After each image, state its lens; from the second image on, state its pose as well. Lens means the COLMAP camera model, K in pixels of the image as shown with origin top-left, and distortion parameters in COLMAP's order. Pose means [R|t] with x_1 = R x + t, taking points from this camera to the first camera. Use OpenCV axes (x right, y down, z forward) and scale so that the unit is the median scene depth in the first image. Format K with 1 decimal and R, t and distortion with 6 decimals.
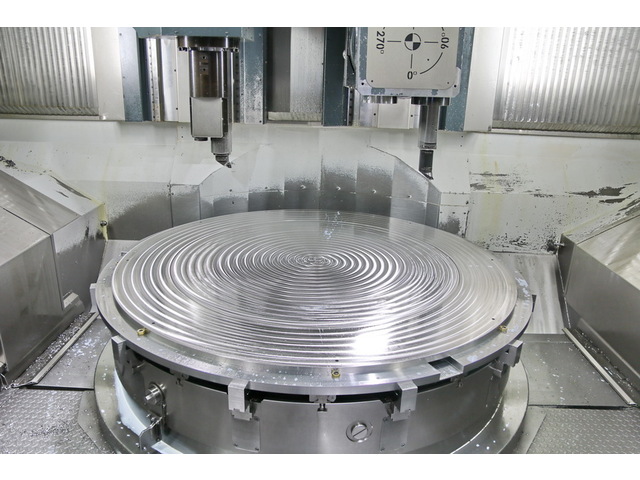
lens RADIAL K [[503.9, 0, 320.0], [0, 503.9, 240.0], [0, 0, 1]] dist [-0.113486, 0.113177]
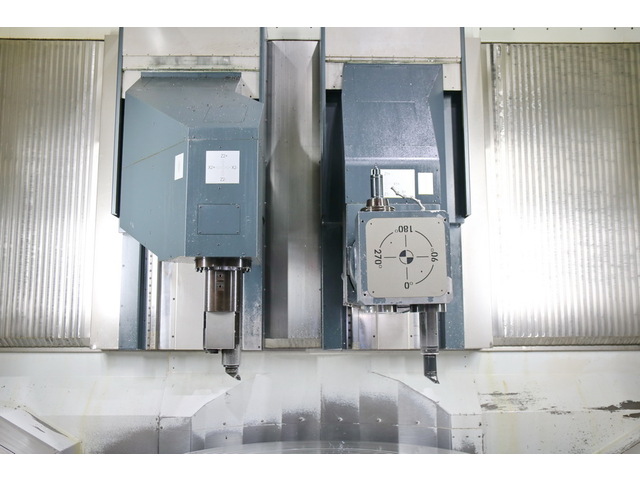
lens RADIAL K [[607.9, 0, 320.0], [0, 607.9, 240.0], [0, 0, 1]] dist [0.009176, 0.014901]
pose [[0.998863, -0.024222, 0.041071, -0.043391], [0.040145, 0.891977, -0.450294, 0.119447], [-0.025727, 0.451431, 0.891935, -0.166695]]
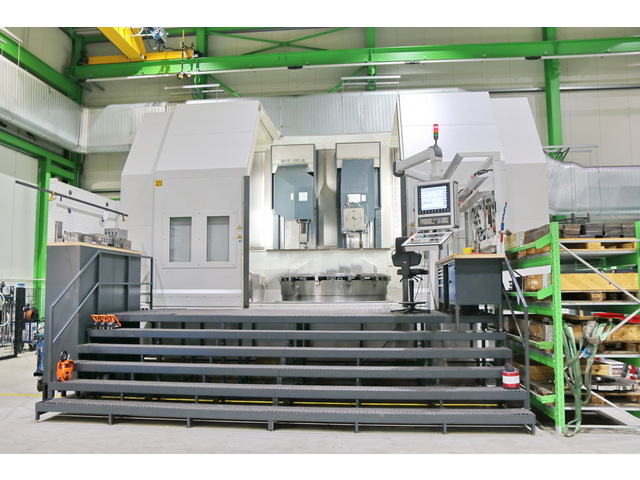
lens RADIAL K [[503.9, 0, 320.0], [0, 503.9, 240.0], [0, 0, 1]] dist [-0.113486, 0.113177]
pose [[0.995311, -0.038115, -0.088898, 0.214336], [-0.003279, 0.905260, -0.424845, 1.141810], [0.096669, 0.423145, 0.900891, -2.037166]]
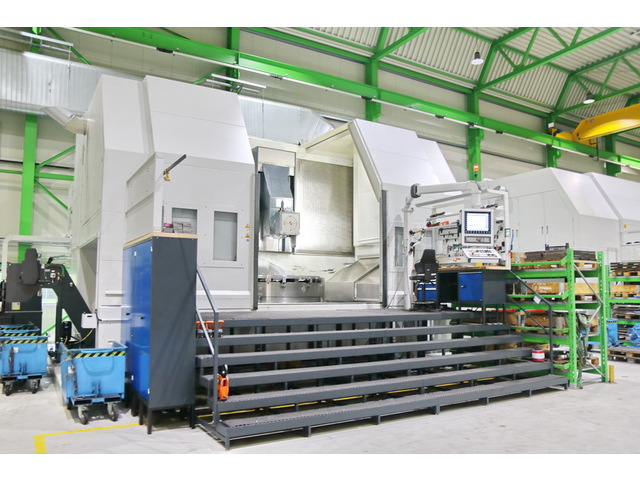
lens RADIAL K [[505.6, 0, 320.0], [0, 505.6, 240.0], [0, 0, 1]] dist [-0.109639, 0.093747]
pose [[0.850164, 0.030397, 0.525640, -1.404894], [0.191470, 0.912132, -0.362428, 1.019364], [-0.490470, 0.408768, 0.769642, -1.838443]]
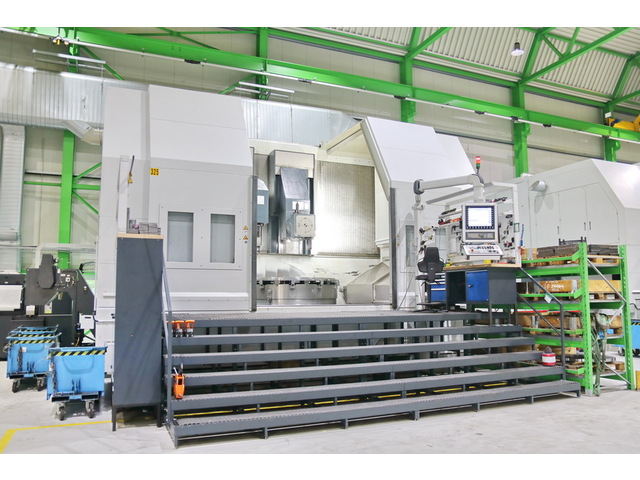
lens RADIAL K [[503.9, 0, 320.0], [0, 503.9, 240.0], [0, 0, 1]] dist [-0.113486, 0.113177]
pose [[0.913261, 0.015596, 0.407076, -1.084090], [0.161242, 0.903822, -0.396367, 1.086219], [-0.374106, 0.427624, 0.822911, -1.936184]]
